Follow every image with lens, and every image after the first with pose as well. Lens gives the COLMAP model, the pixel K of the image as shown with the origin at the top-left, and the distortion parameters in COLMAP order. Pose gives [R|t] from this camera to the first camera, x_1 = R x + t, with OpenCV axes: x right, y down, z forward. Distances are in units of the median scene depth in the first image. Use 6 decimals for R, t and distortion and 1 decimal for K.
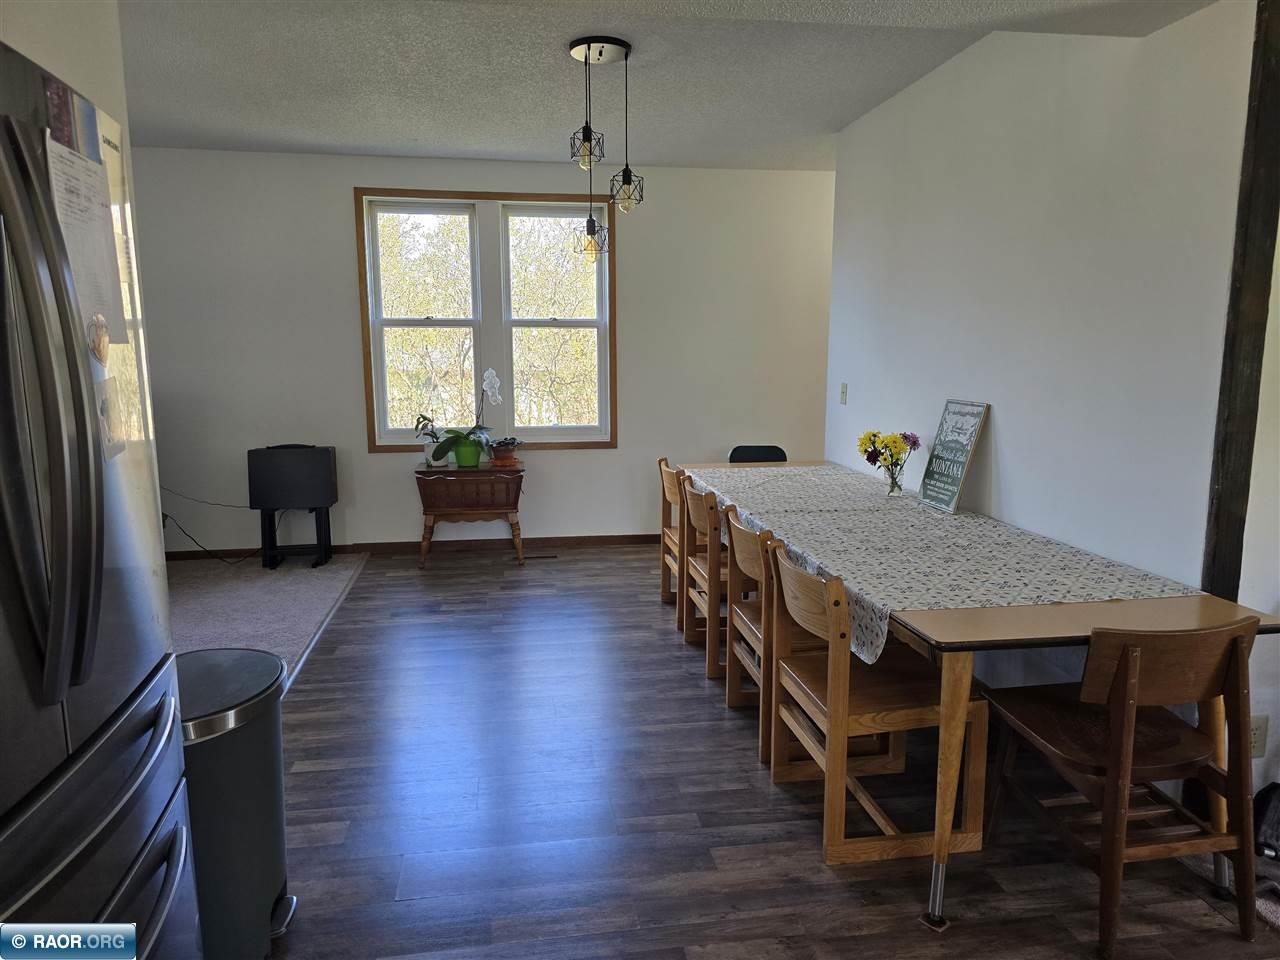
lens RADIAL K [[855.5, 0, 639.5], [0, 855.5, 484.6], [0, 0, 1]] dist [0.057741, -0.052346]
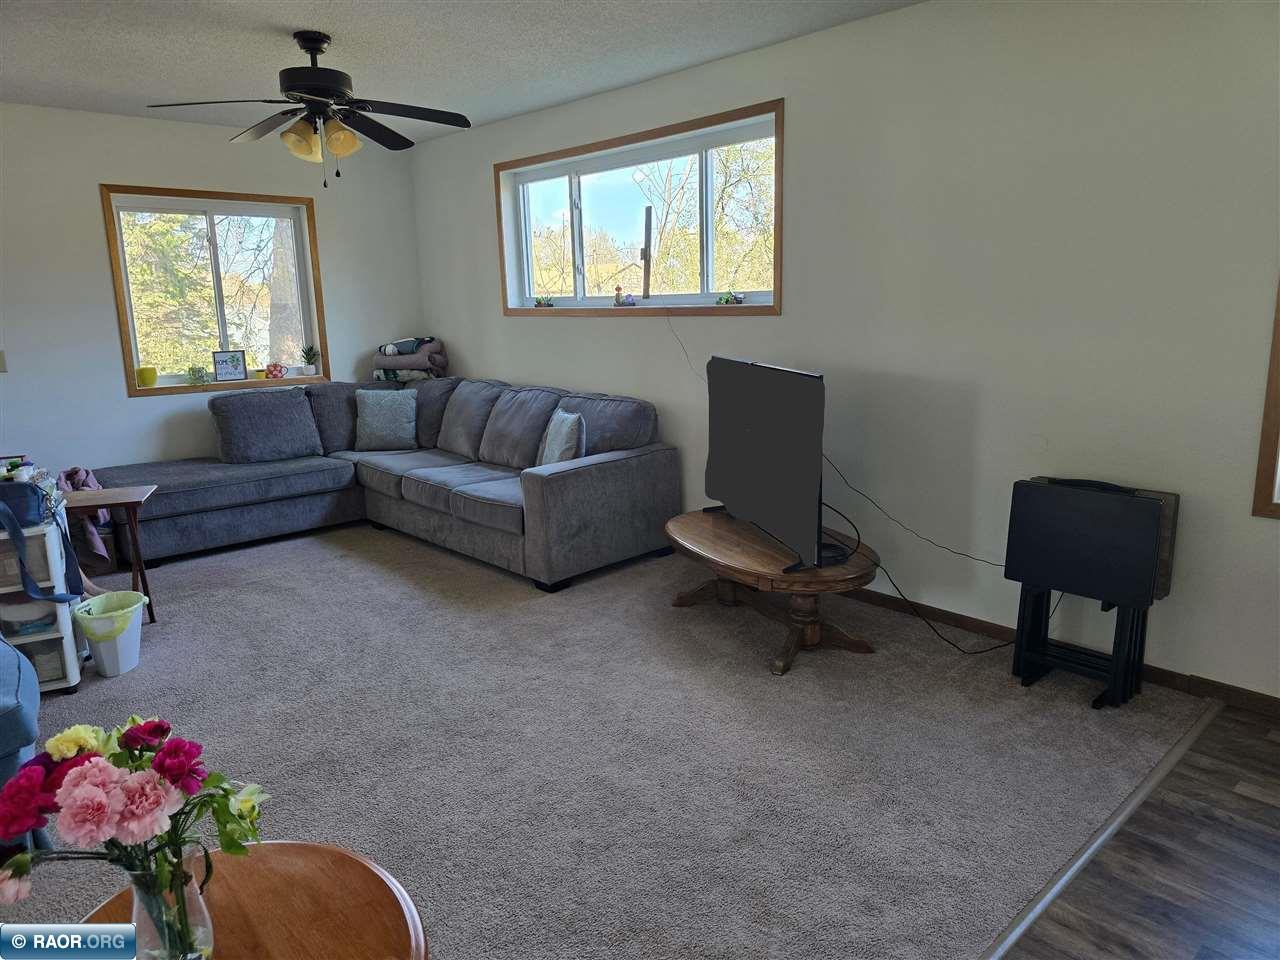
lens RADIAL K [[855.5, 0, 639.3], [0, 855.5, 478.7], [0, 0, 1]] dist [0.057741, -0.052346]
pose [[0.553106, 0.156911, -0.818201, -0.110768], [-0.102370, 0.987461, 0.120169, -0.086909], [0.826797, 0.017293, 0.562234, 0.454041]]
